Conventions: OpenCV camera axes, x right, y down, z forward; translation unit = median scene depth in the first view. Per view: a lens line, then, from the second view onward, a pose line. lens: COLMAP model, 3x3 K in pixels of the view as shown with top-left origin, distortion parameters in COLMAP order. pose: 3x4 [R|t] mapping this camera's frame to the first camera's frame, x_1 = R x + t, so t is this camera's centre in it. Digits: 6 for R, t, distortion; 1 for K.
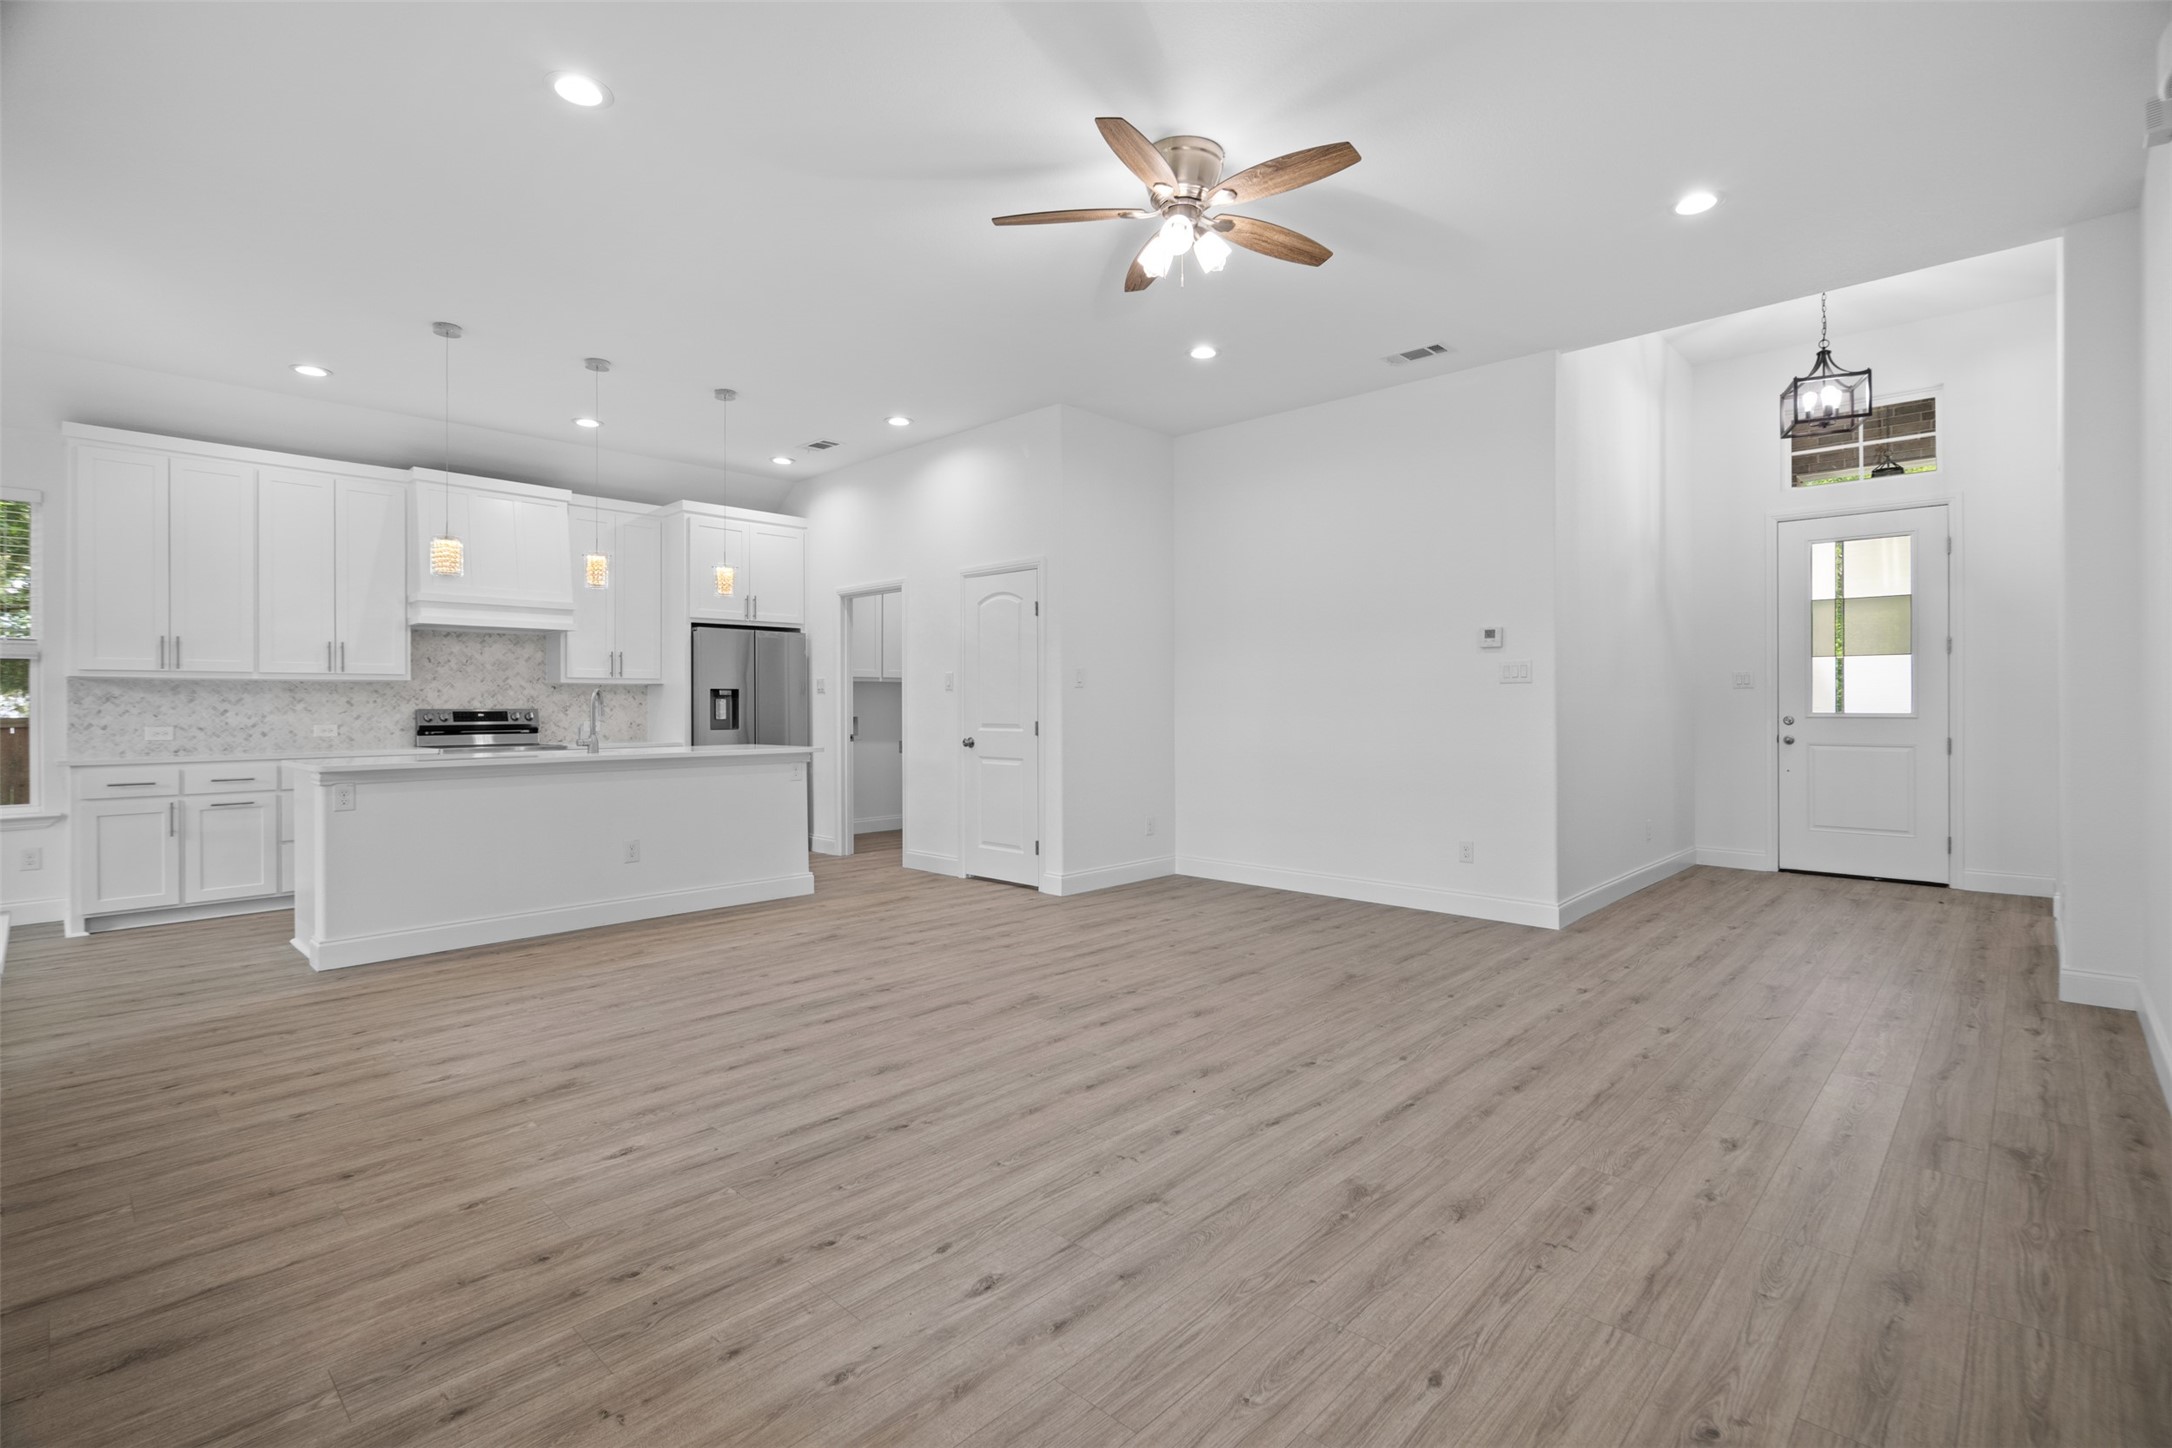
lens RADIAL K [[1001.9, 0, 1090.4], [0, 1001.9, 702.7], [0, 0, 1]] dist [0.000306, 0.001186]
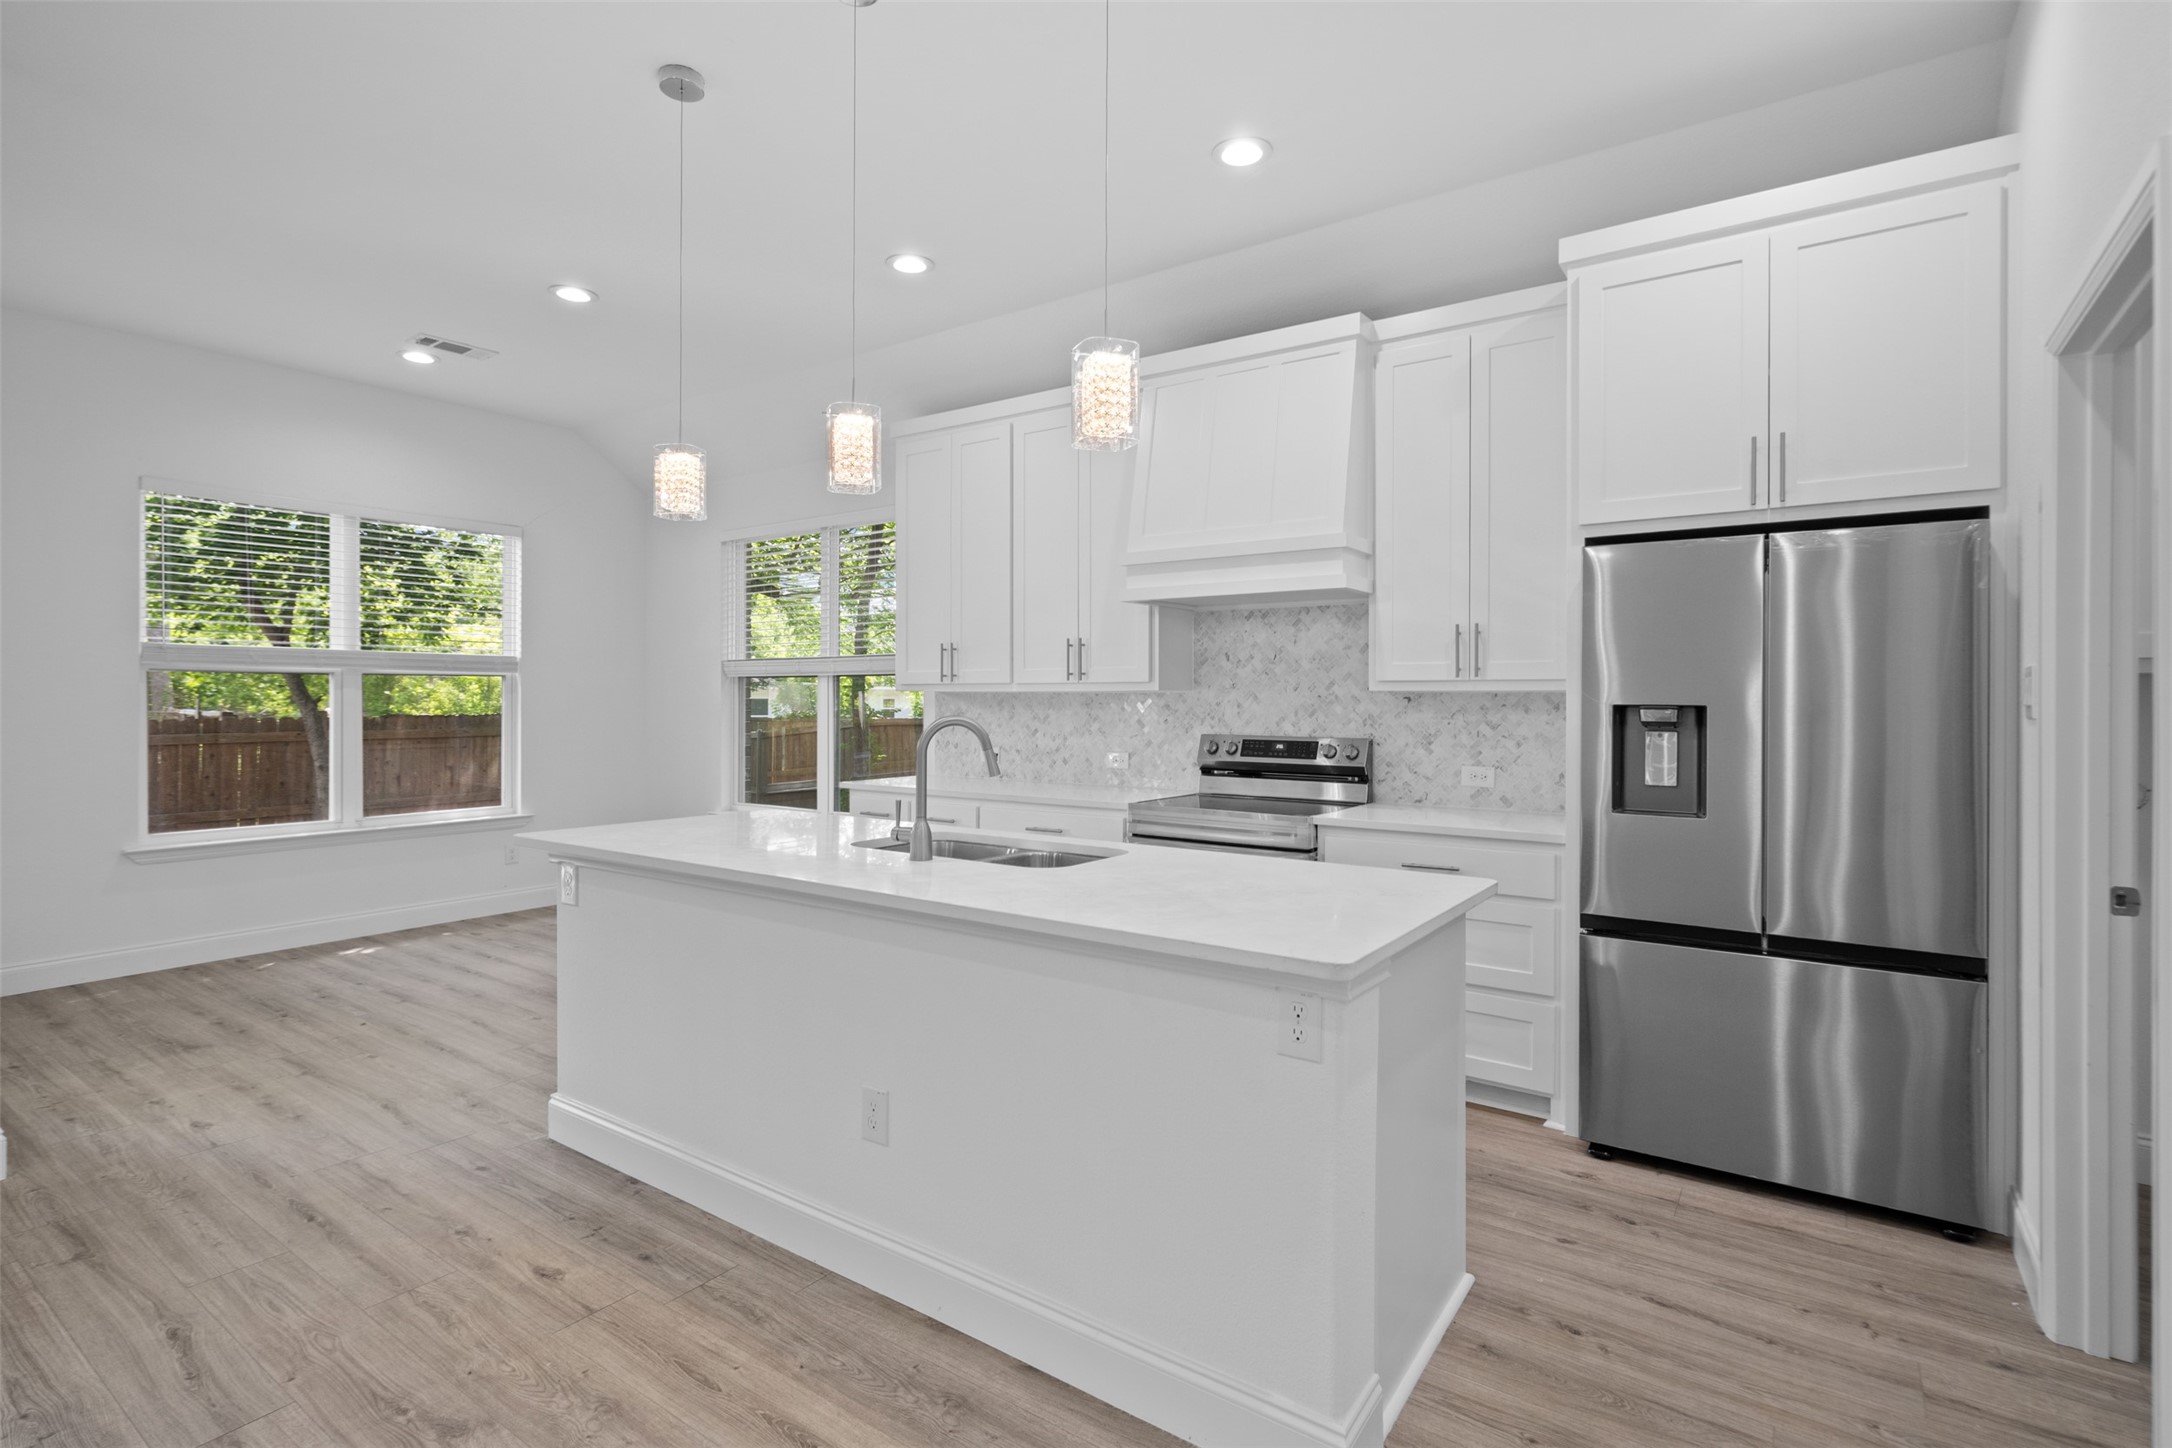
lens RADIAL K [[1039.9, 0, 1085.0], [0, 1039.9, 696.9], [0, 0, 1]] dist [-0.000794, 0.001899]
pose [[0.144423, 0.003882, -0.989508, -0.032009], [-0.001536, 0.999992, 0.003699, -0.031678], [0.989515, 0.000986, 0.144428, 1.318037]]
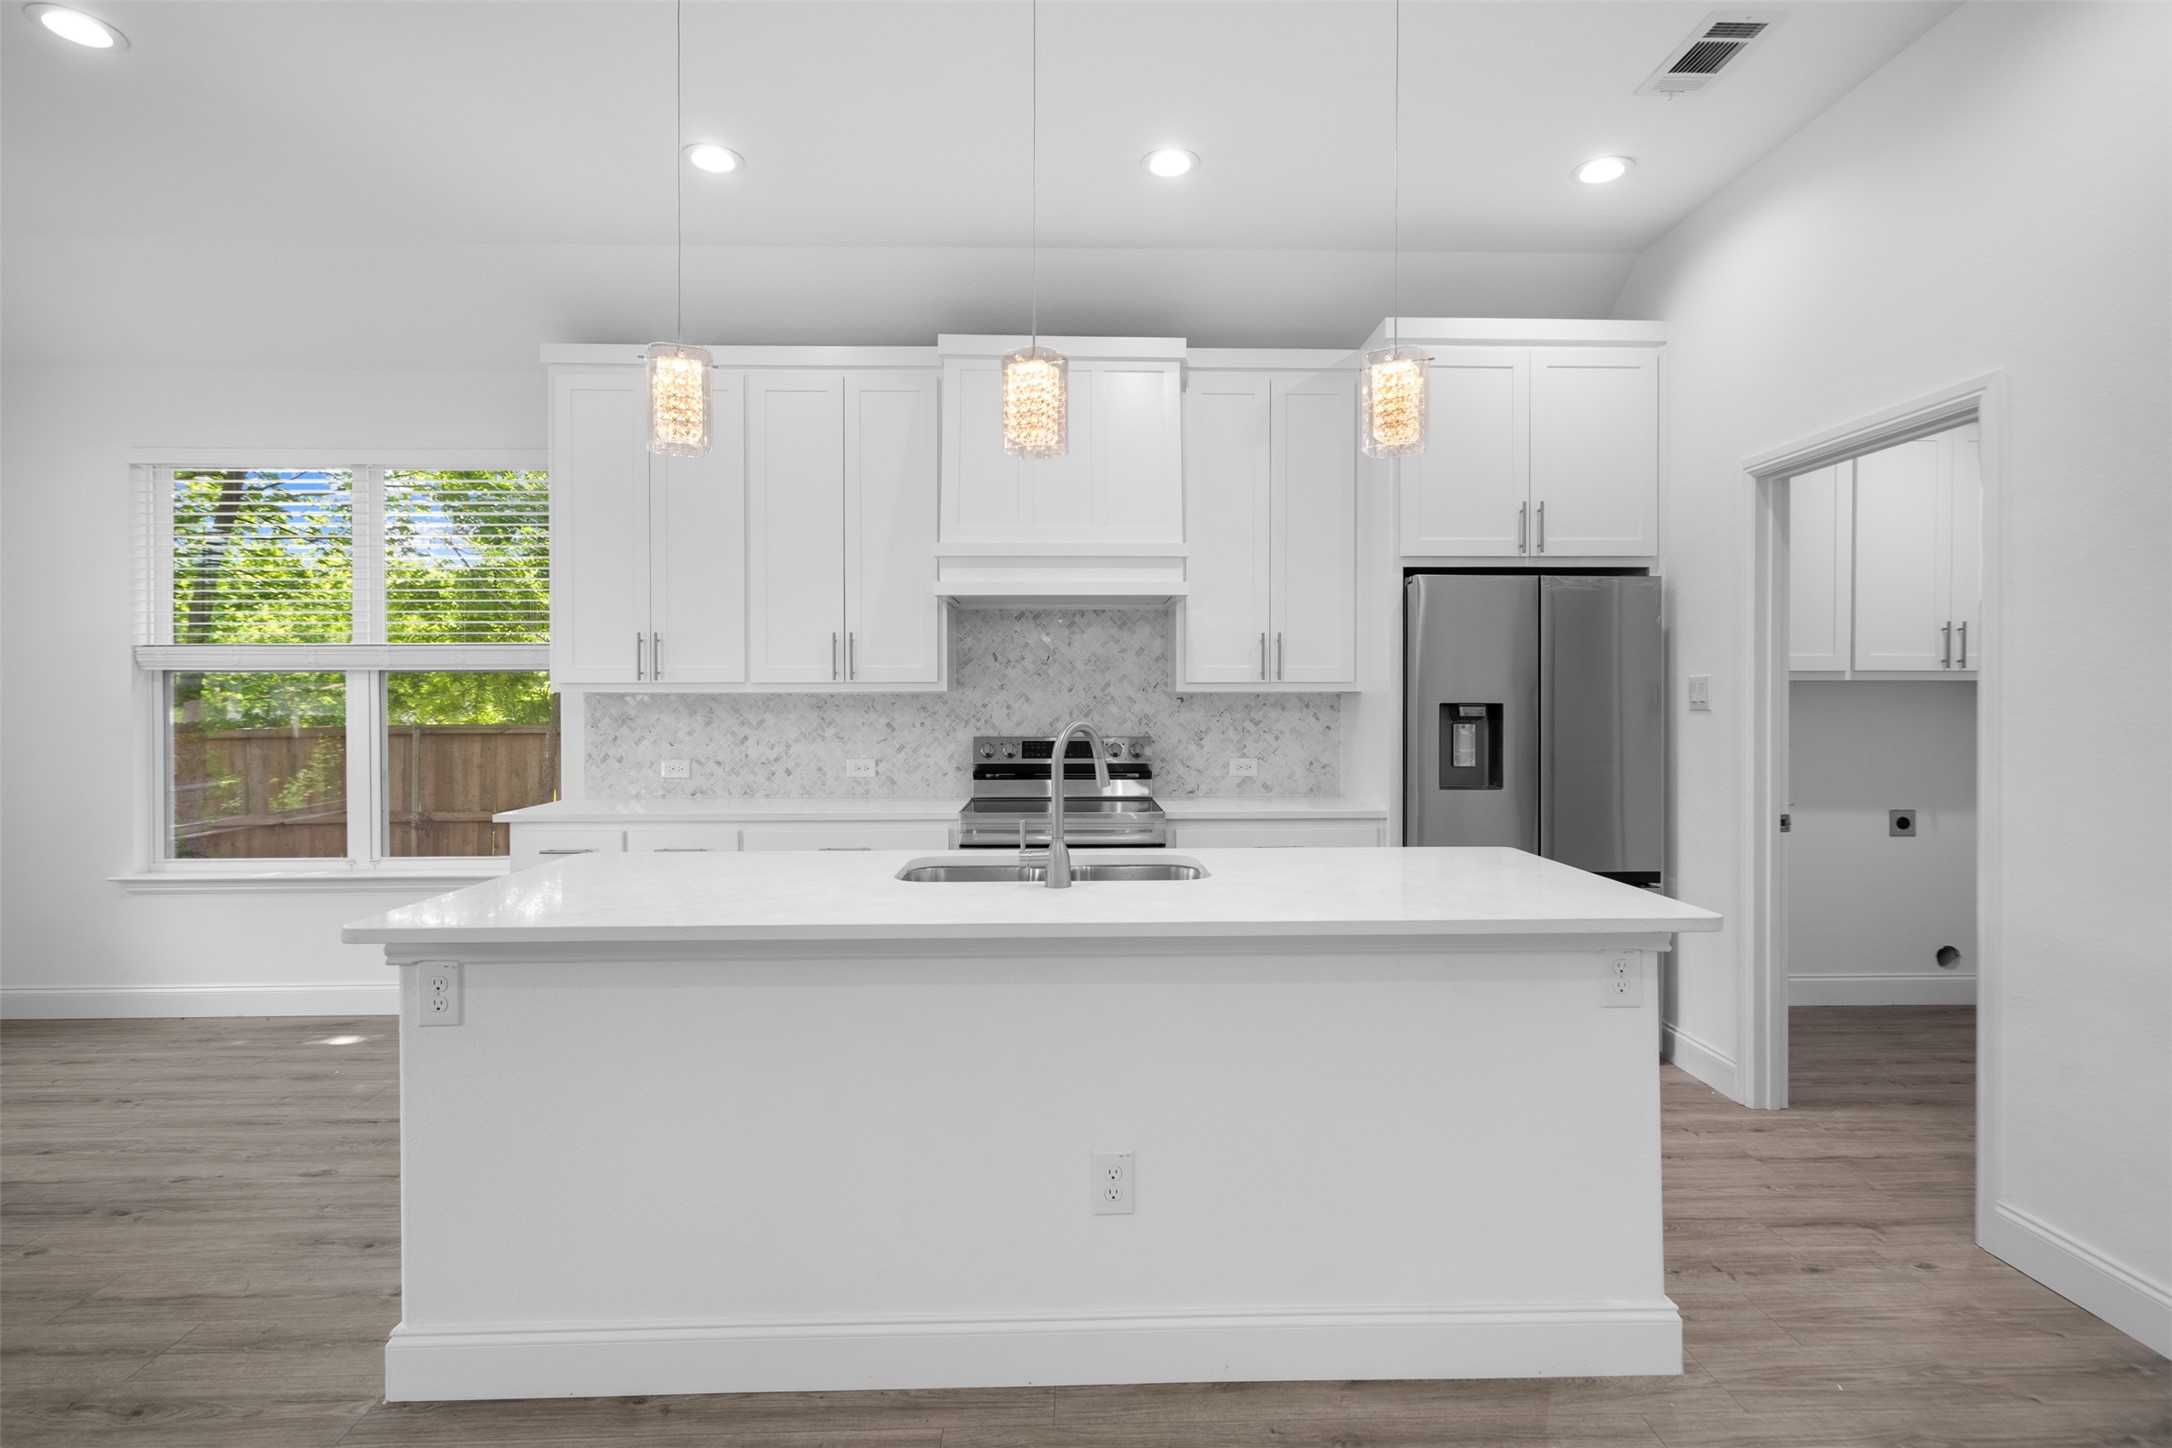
lens RADIAL K [[1035.2, 0, 1089.3], [0, 1035.2, 703.4], [0, 0, 1]] dist [-0.000305, 0.001378]
pose [[0.707525, 0.006721, -0.706657, -0.265420], [-0.000122, 0.999956, 0.009388, -0.032260], [0.706689, -0.006556, 0.707494, 0.947984]]
